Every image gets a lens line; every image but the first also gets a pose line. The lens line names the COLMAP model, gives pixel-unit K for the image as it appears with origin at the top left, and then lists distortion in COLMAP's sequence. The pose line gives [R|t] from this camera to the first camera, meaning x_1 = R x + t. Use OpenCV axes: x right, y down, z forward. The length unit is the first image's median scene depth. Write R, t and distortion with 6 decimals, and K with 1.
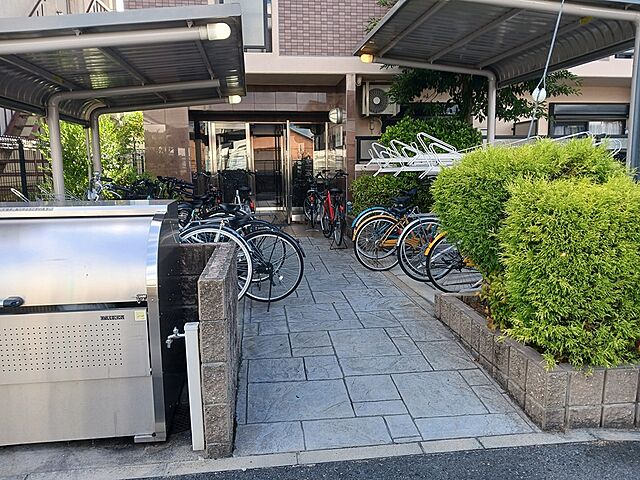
lens RADIAL K [[504.4, 0, 320.3], [0, 504.4, 239.4], [0, 0, 1]] dist [0.004577, -0.007479]
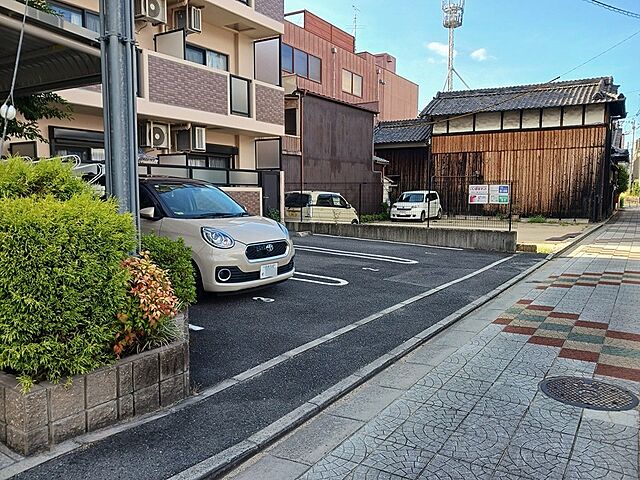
lens RADIAL K [[504.4, 0, 322.0], [0, 504.4, 240.0], [0, 0, 1]] dist [0.004577, -0.007479]
pose [[0.625623, -0.062368, 0.777628, 0.074681], [0.099790, 0.995008, -0.000481, 0.026061], [-0.773717, 0.077901, 0.628724, -0.070870]]
